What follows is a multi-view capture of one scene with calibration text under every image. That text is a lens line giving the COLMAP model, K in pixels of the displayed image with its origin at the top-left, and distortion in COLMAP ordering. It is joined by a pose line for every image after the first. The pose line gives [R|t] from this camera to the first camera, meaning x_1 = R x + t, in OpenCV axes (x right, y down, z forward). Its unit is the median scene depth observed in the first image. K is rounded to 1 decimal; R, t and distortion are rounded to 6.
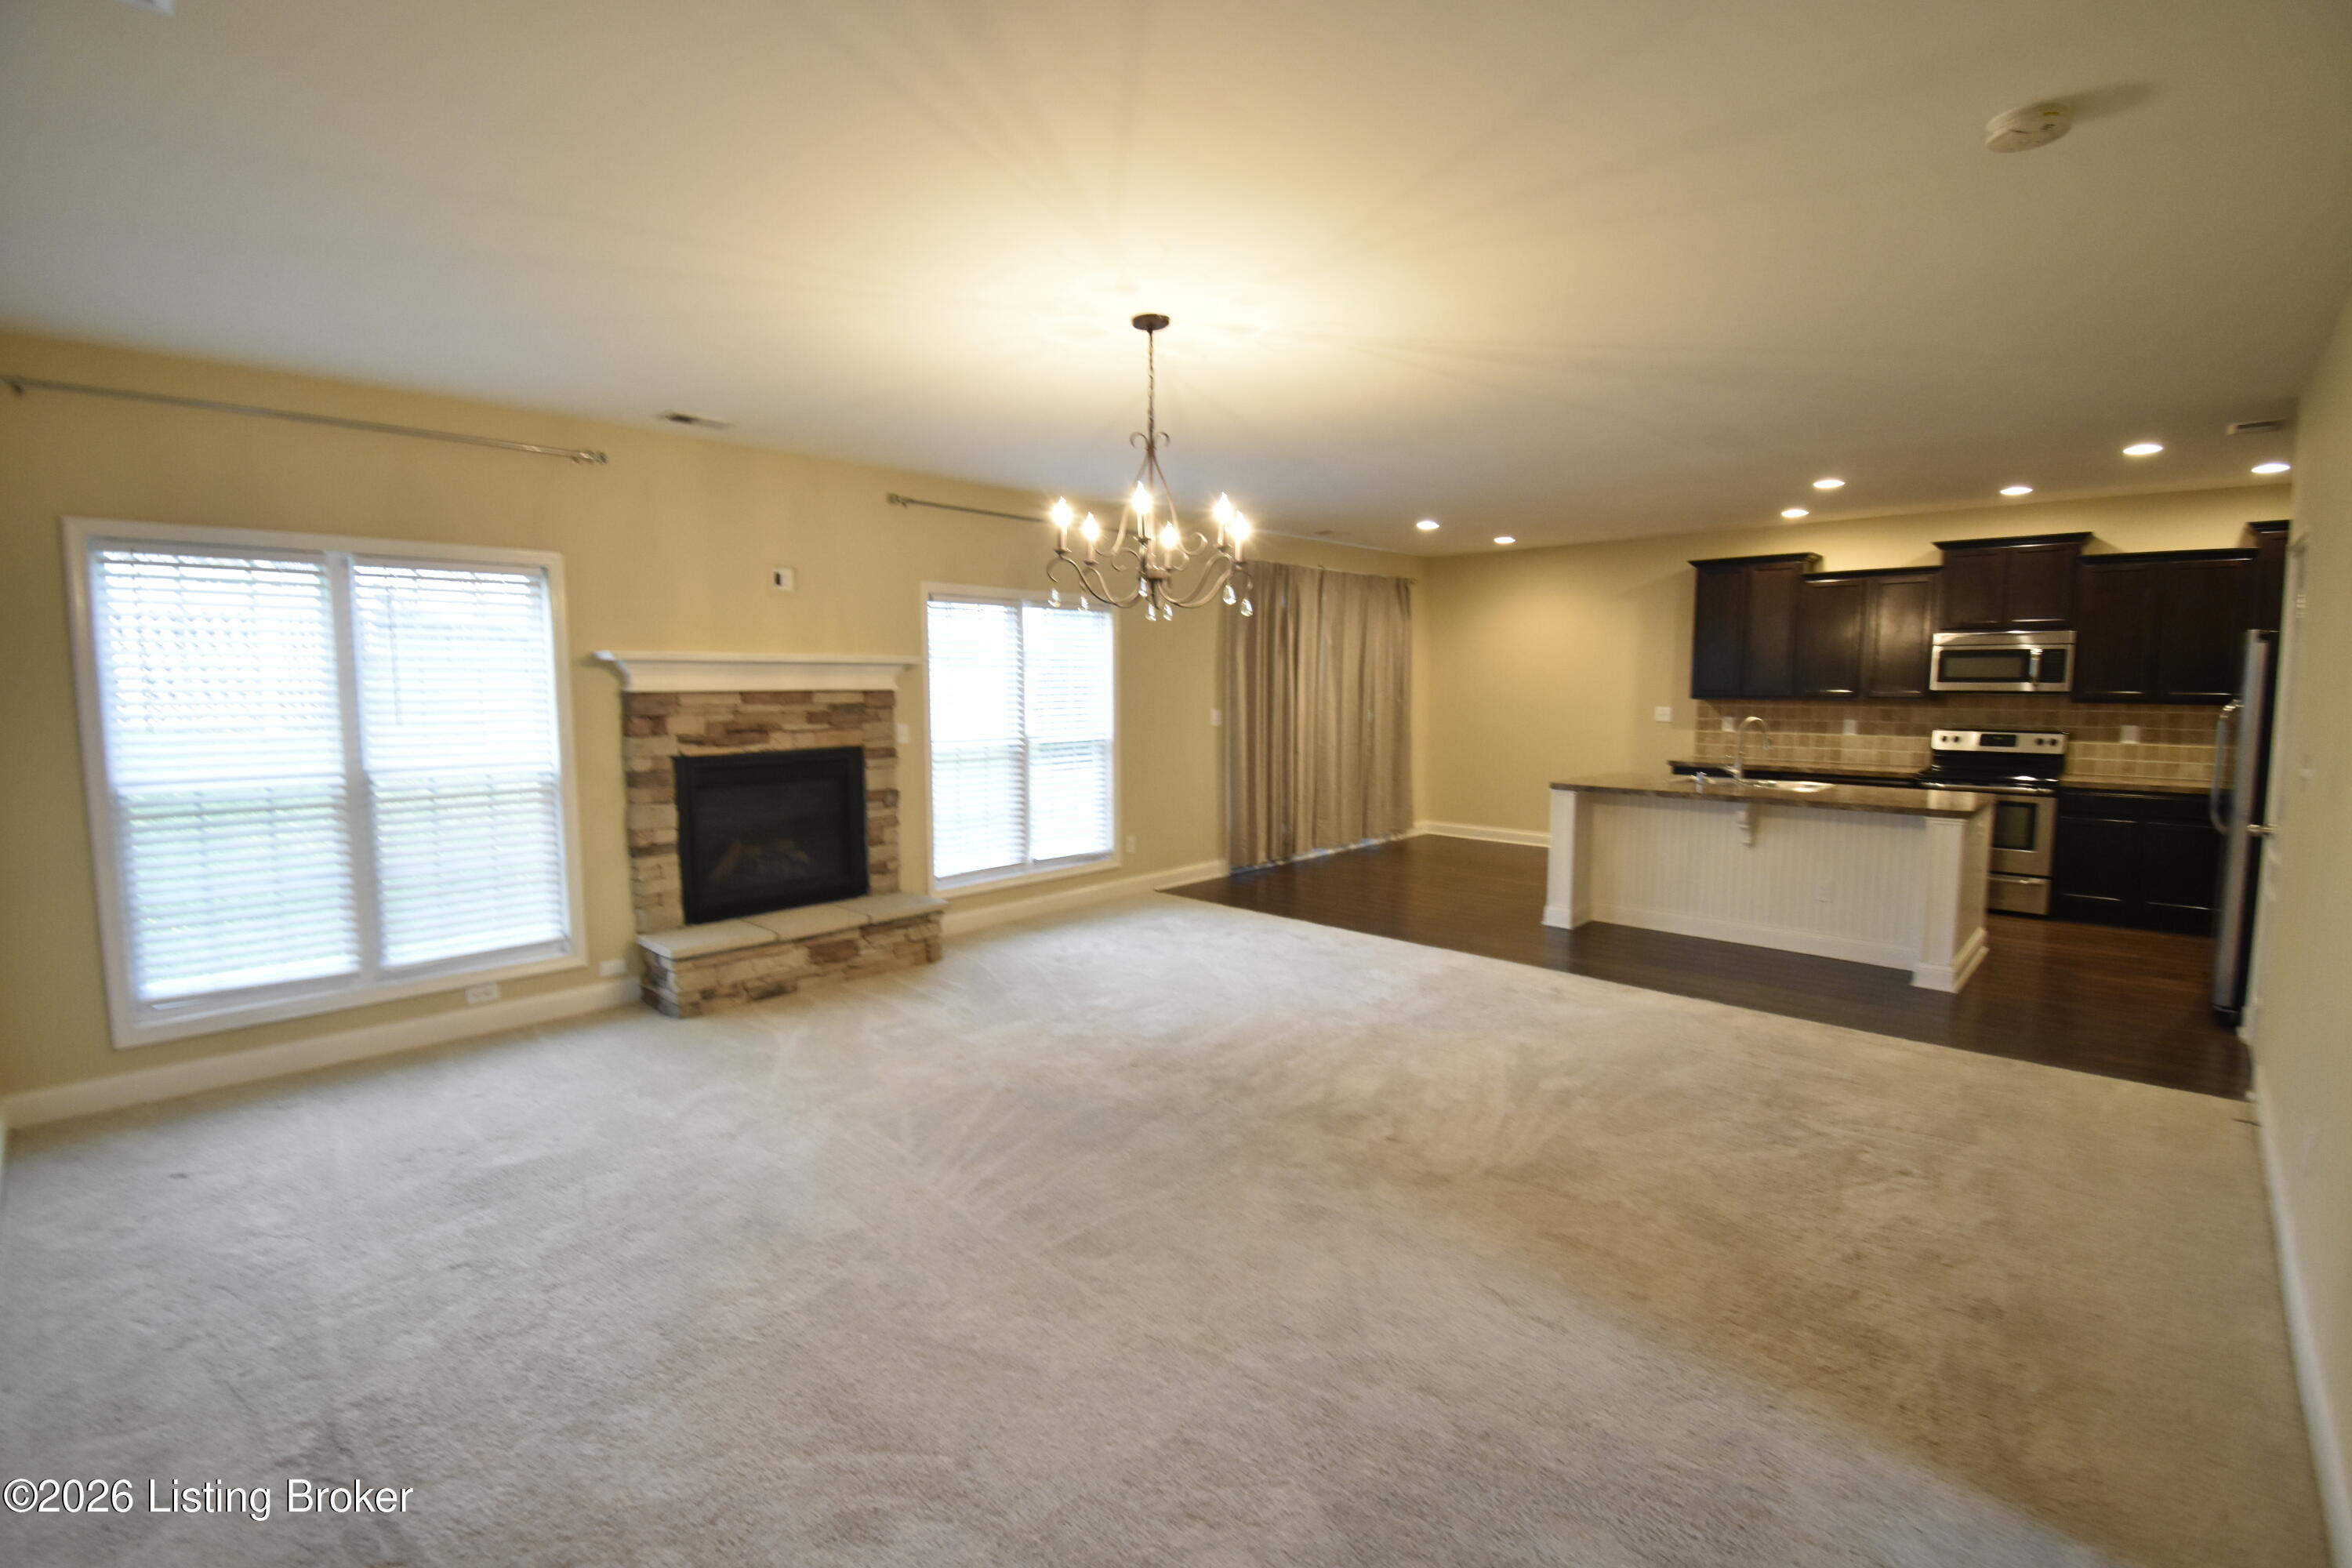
lens RADIAL K [[1037.0, 0, 1176.8], [0, 1037.0, 784.8], [0, 0, 1]] dist [0.022505, -0.029275]
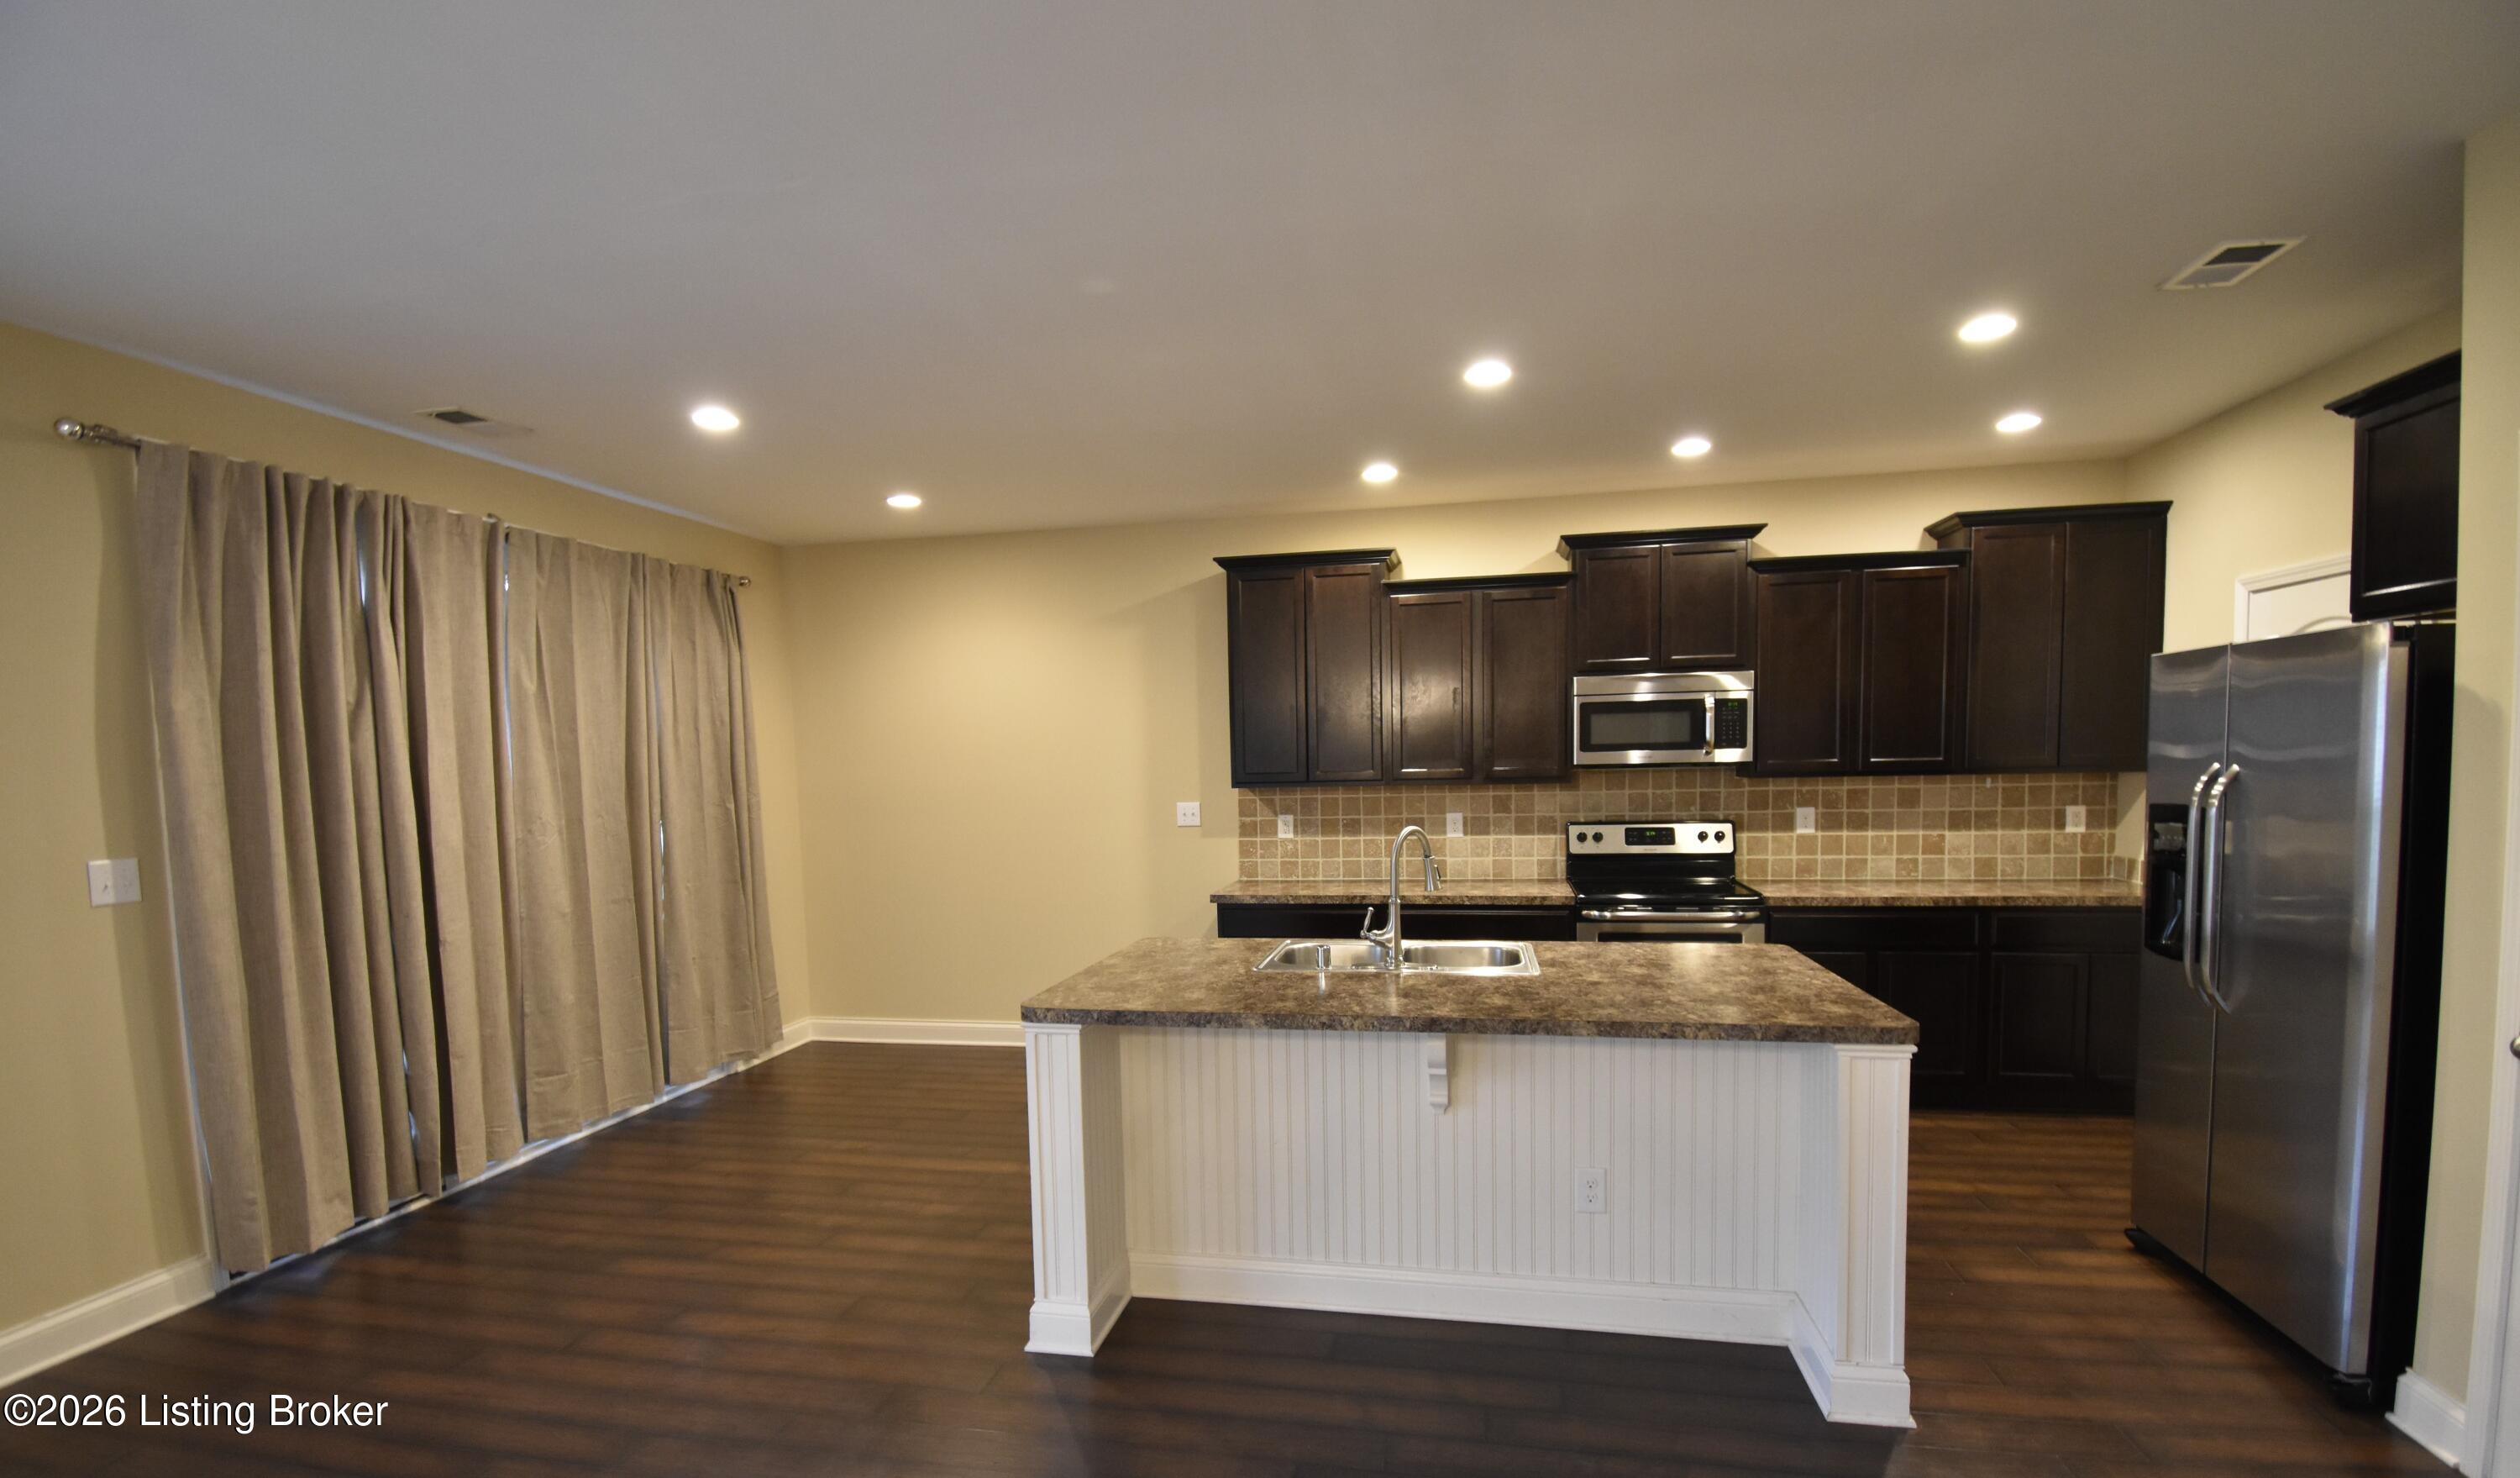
lens RADIAL K [[1113.2, 0, 1251.7], [0, 1113.2, 841.9], [0, 0, 1]] dist [0.000270, -0.000240]
pose [[0.848727, -0.056431, 0.525812, 0.249073], [0.074365, 0.997146, -0.013018, -0.064311], [-0.523577, 0.050150, 0.850501, 0.683798]]
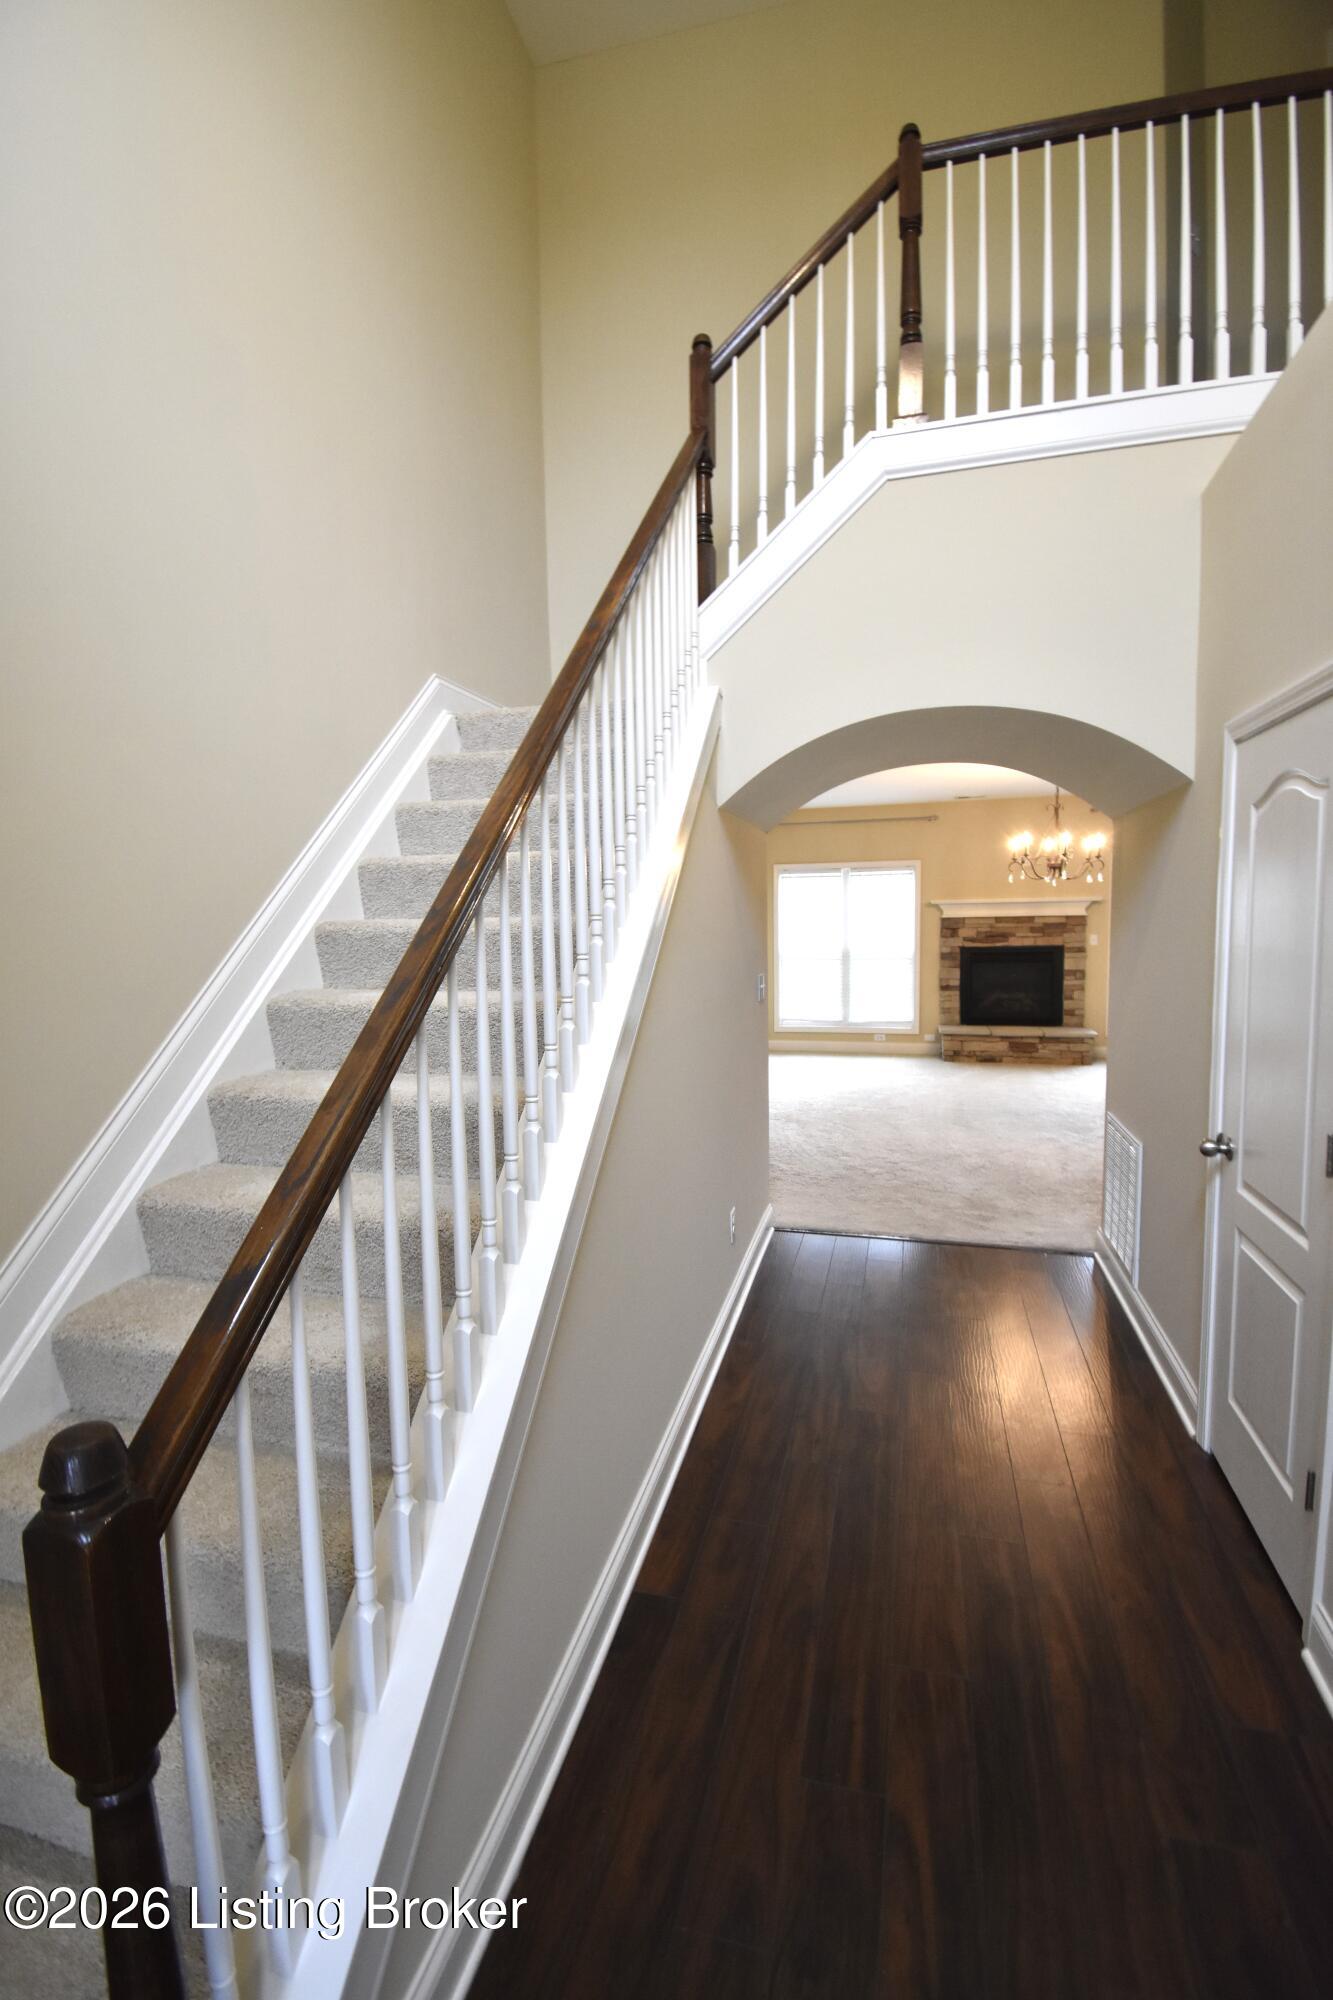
lens RADIAL K [[881.8, 0, 666.5], [0, 881.8, 1000.0], [0, 0, 1]] dist [0.022505, -0.029275]
pose [[0.473028, 0.077344, -0.877646, 0.803598], [-0.070663, 0.996261, 0.049712, 0.033102], [0.878209, 0.038501, 0.476724, -0.402224]]
